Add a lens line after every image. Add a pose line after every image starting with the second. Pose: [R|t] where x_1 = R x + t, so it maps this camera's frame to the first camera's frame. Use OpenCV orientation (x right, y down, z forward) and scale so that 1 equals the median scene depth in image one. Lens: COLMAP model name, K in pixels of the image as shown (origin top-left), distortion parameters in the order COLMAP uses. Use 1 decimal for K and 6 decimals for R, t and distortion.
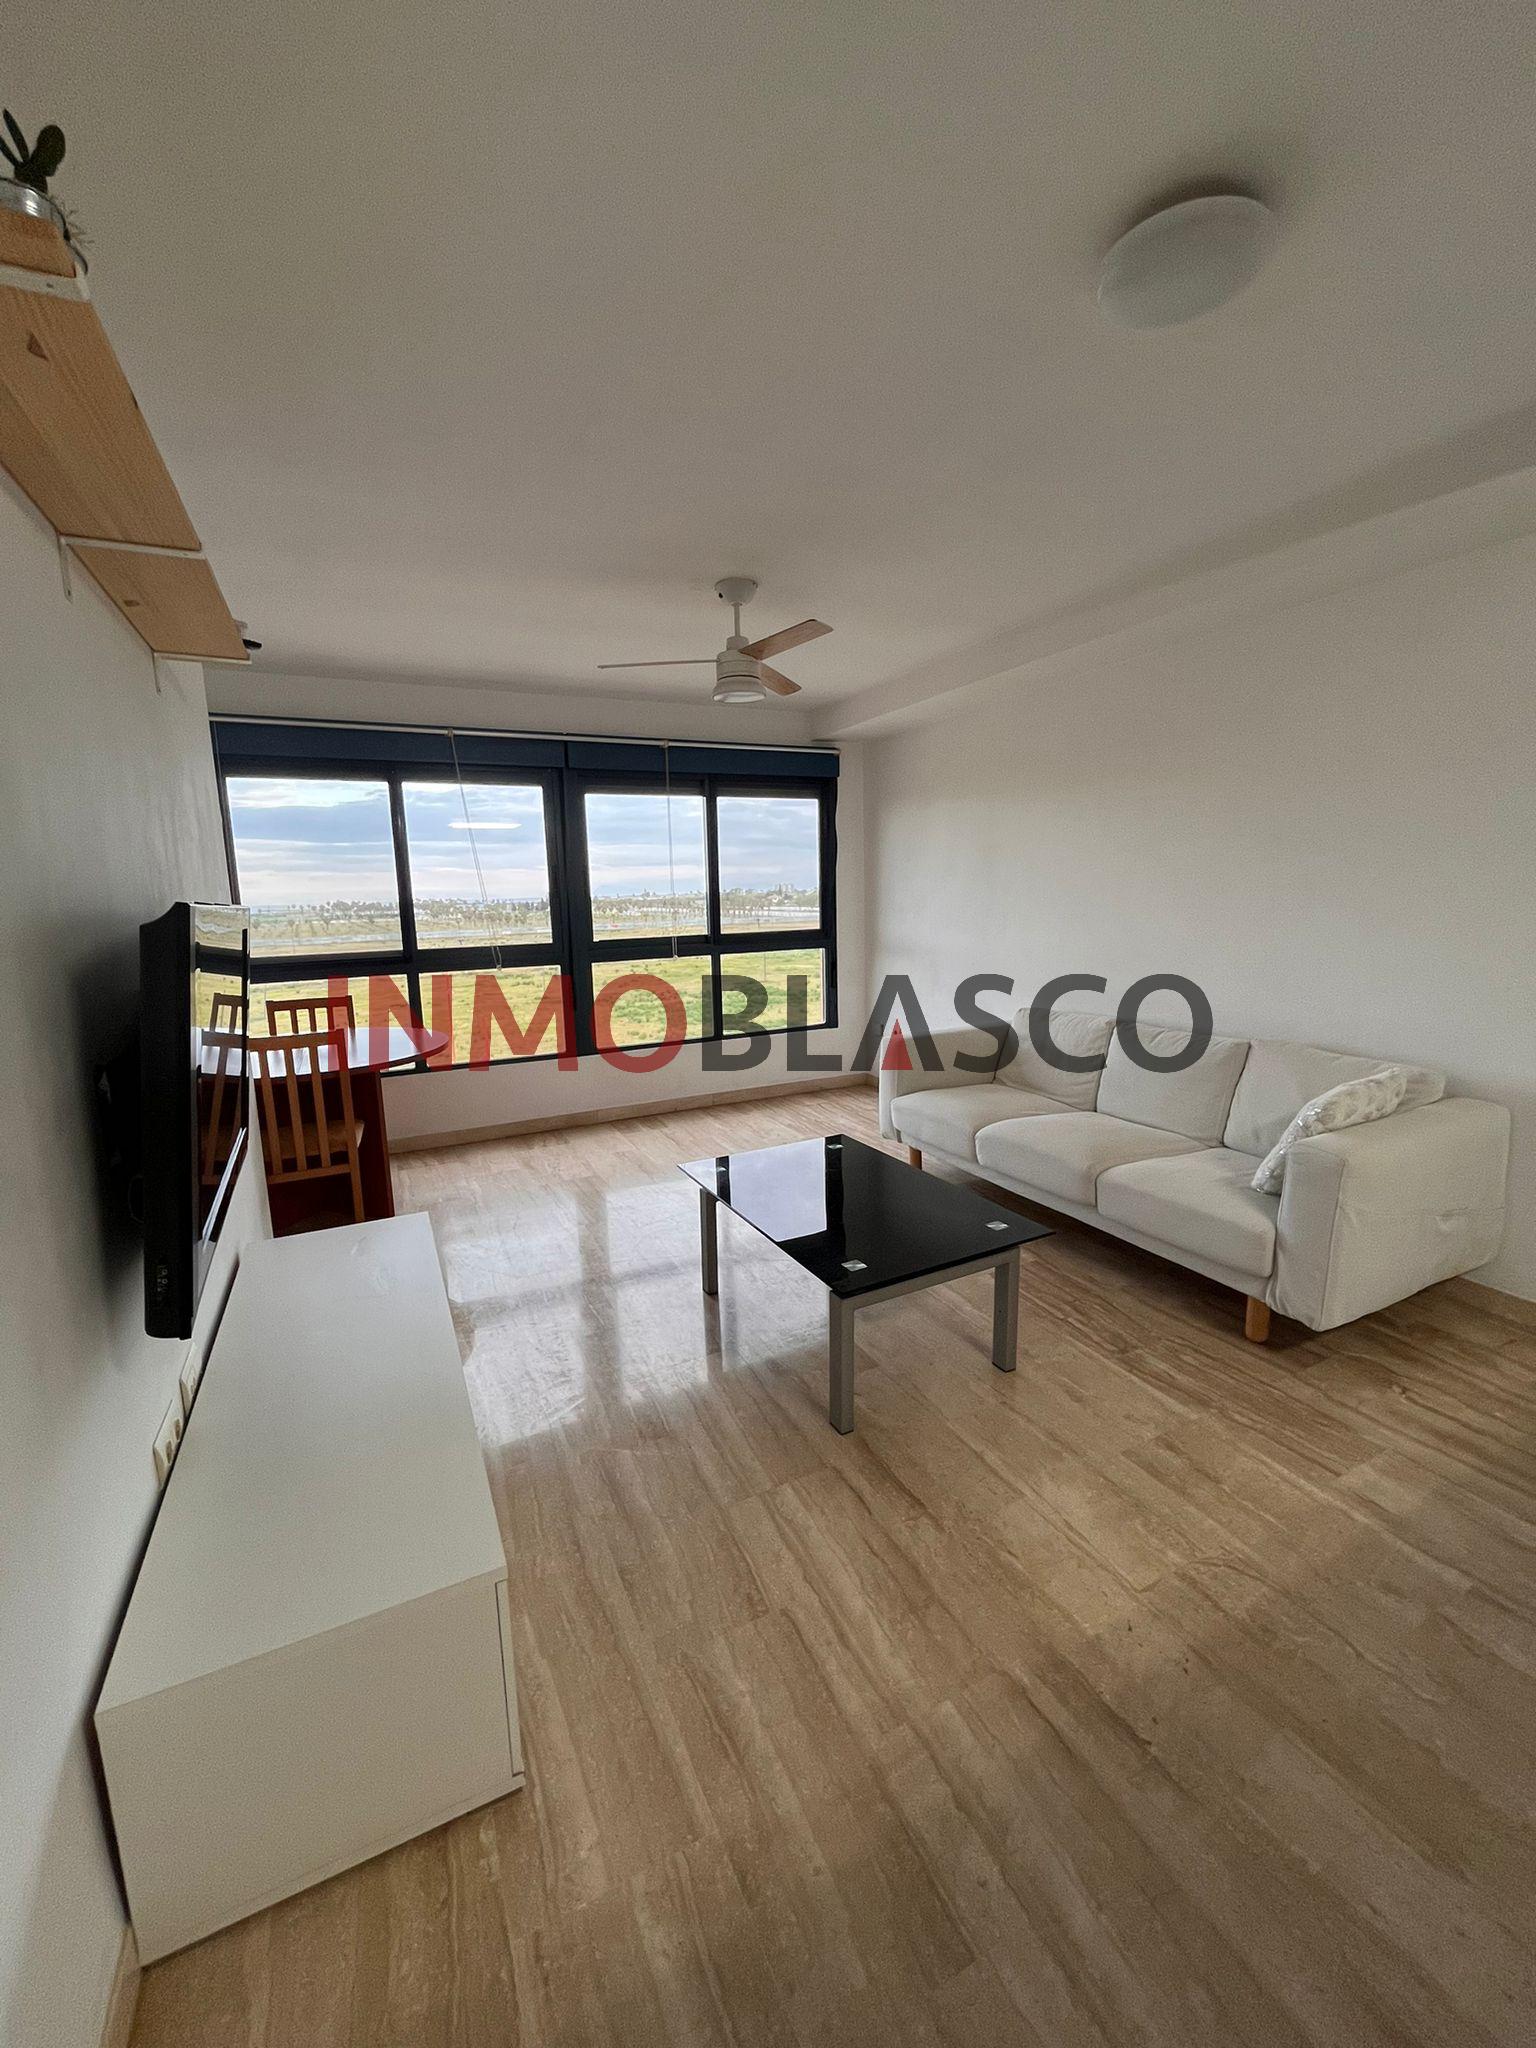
lens RADIAL K [[826.3, 0, 774.1], [0, 826.3, 1024.0], [0, 0, 1]] dist [-0.000324, -0.000755]
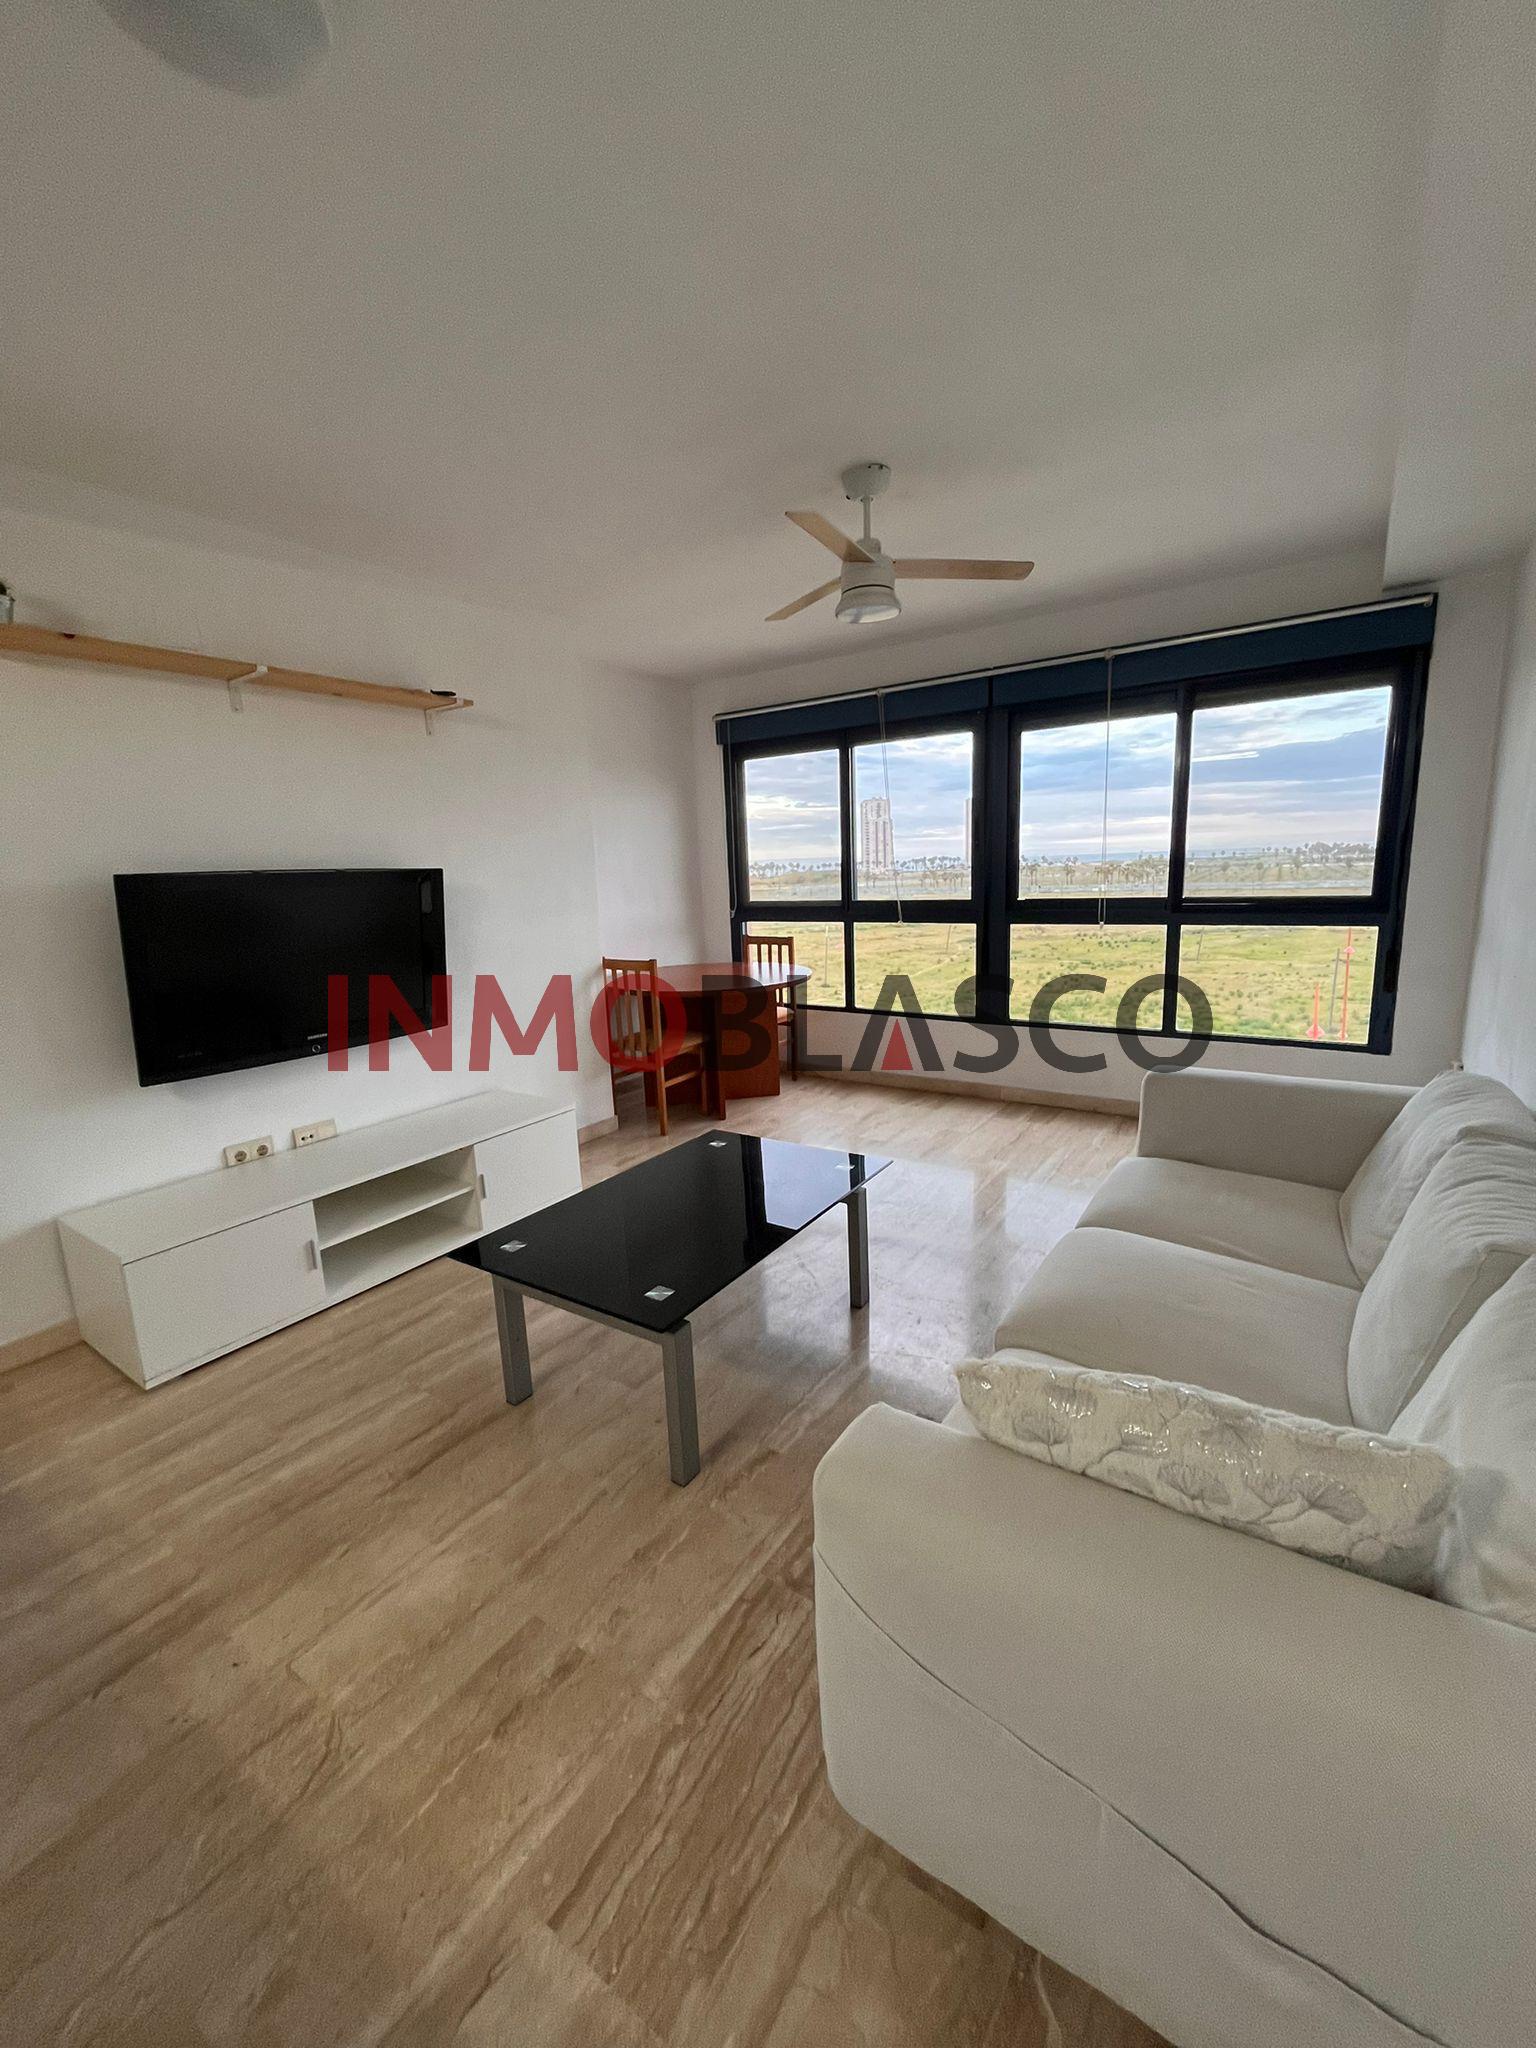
lens RADIAL K [[826.3, 0, 767.5], [0, 826.3, 1026.9], [0, 0, 1]] dist [-0.000324, -0.000755]
pose [[0.486380, 0.174183, -0.856209, 0.688700], [-0.113346, 0.984226, 0.135838, -0.087954], [0.866364, 0.030979, 0.498451, 0.506592]]
